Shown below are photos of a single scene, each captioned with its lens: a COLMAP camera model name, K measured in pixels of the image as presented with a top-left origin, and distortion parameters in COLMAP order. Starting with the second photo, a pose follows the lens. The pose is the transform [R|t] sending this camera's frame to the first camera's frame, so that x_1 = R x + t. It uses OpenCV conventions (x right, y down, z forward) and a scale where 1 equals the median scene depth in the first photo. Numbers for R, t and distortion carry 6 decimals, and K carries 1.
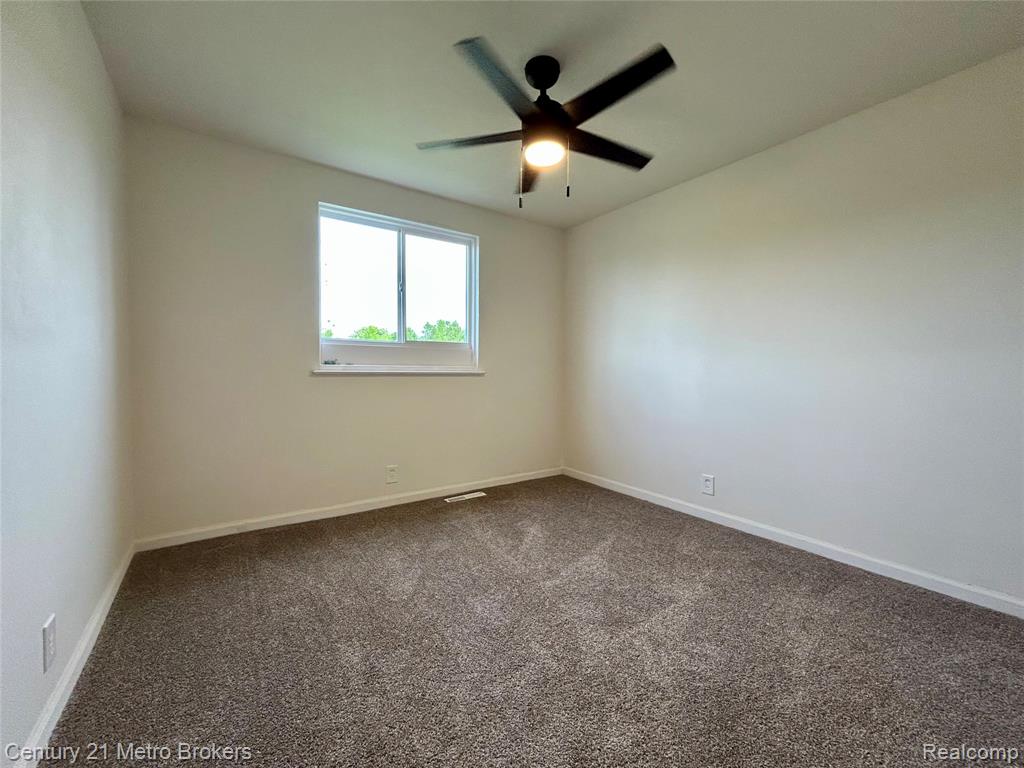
lens RADIAL K [[414.5, 0, 510.1], [0, 414.5, 390.3], [0, 0, 1]] dist [0.000811, -0.000095]
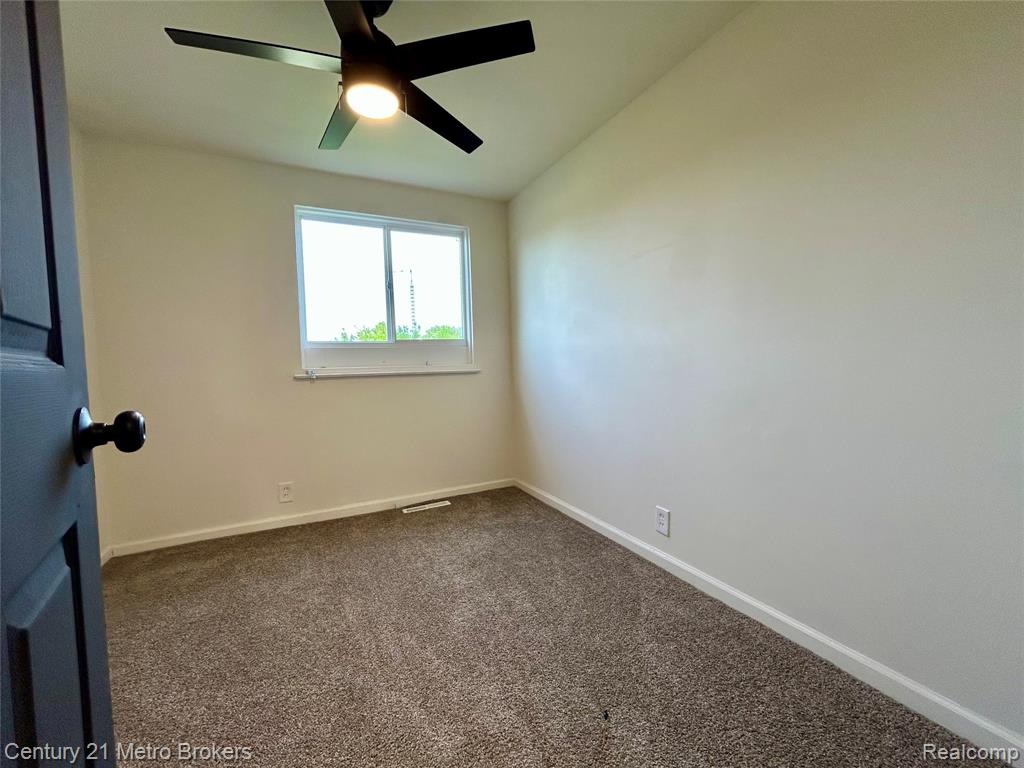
lens RADIAL K [[414.5, 0, 490.0], [0, 414.5, 391.5], [0, 0, 1]] dist [0.000811, -0.000095]
pose [[0.988271, -0.026670, -0.150363, 0.133703], [0.029013, 0.999489, 0.013406, -0.007231], [0.149929, -0.017611, 0.988540, 0.079450]]
